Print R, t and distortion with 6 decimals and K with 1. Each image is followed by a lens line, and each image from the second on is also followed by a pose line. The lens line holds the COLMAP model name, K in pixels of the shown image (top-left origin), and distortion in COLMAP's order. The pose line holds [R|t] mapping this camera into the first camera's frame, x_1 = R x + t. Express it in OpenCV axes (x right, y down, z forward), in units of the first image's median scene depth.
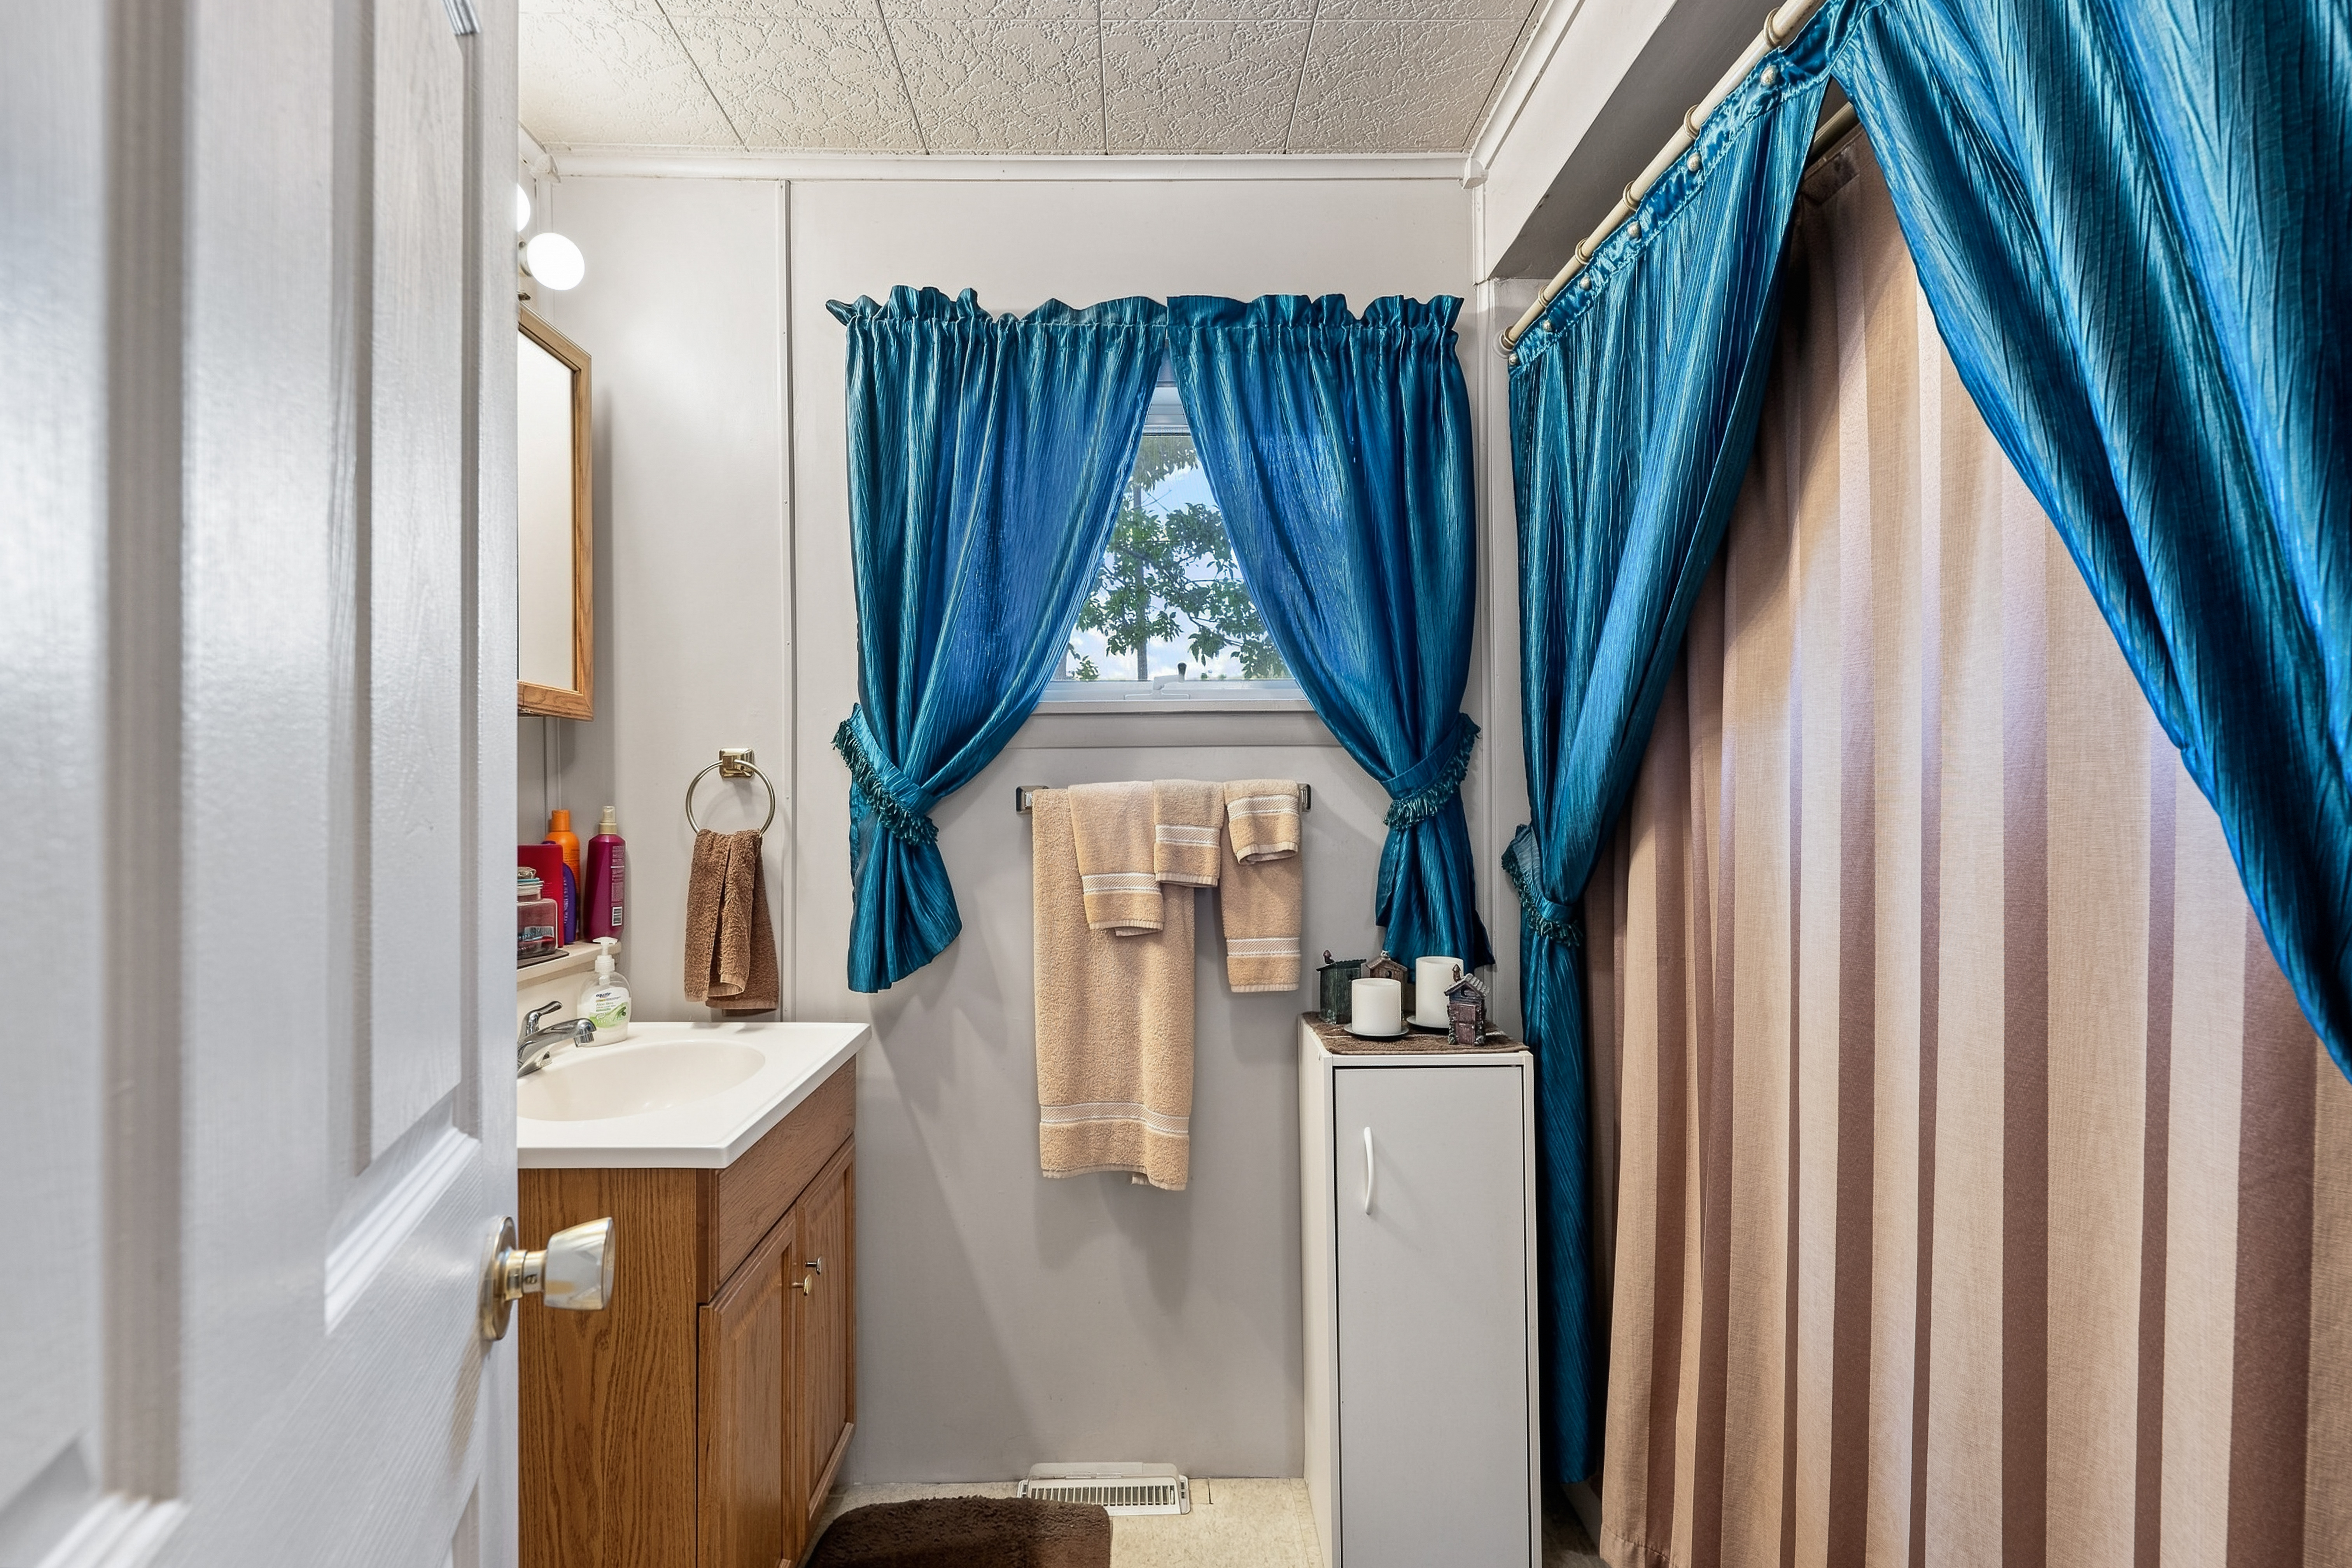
lens RADIAL K [[1055.9, 0, 1137.8], [0, 1055.9, 787.9], [0, 0, 1]] dist [-0.000384, -0.000027]
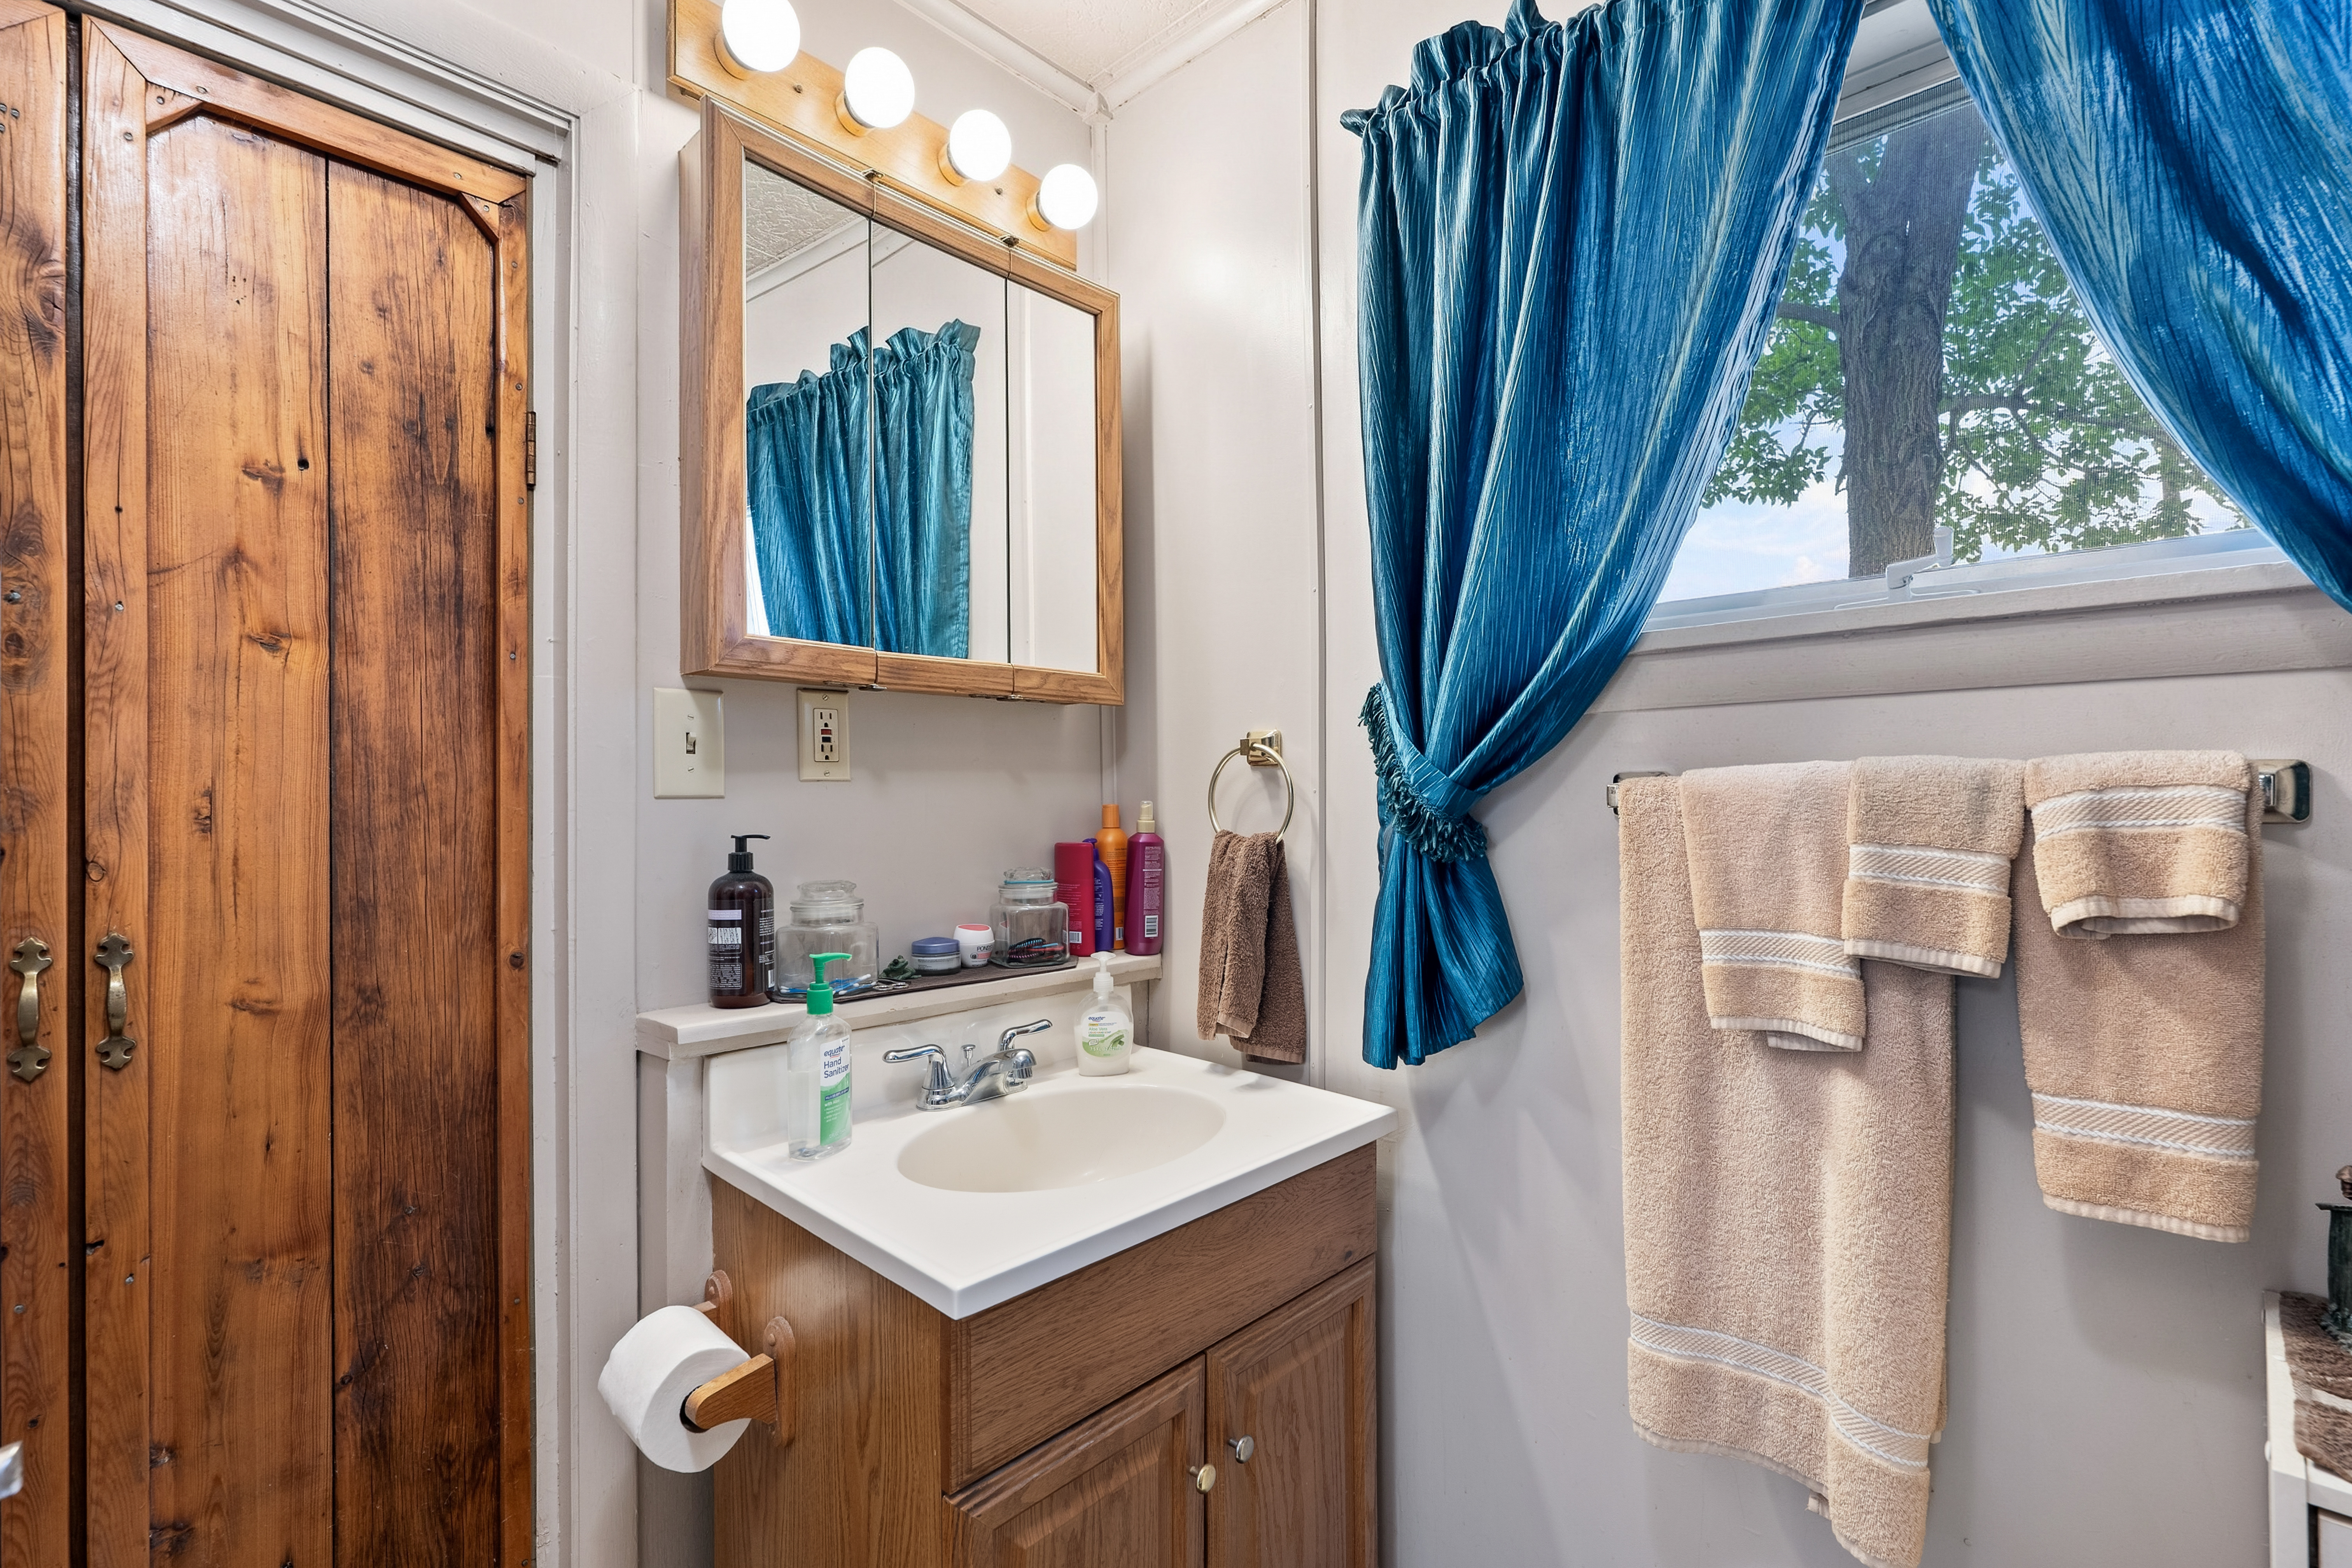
lens RADIAL K [[1053.6, 0, 1178.8], [0, 1053.6, 790.6], [0, 0, 1]] dist [-0.010759, 0.009312]
pose [[0.720651, -0.000119, -0.693298, 0.135599], [0.009579, 0.999906, 0.009786, 0.000271], [0.693232, -0.013693, 0.720585, 0.399130]]
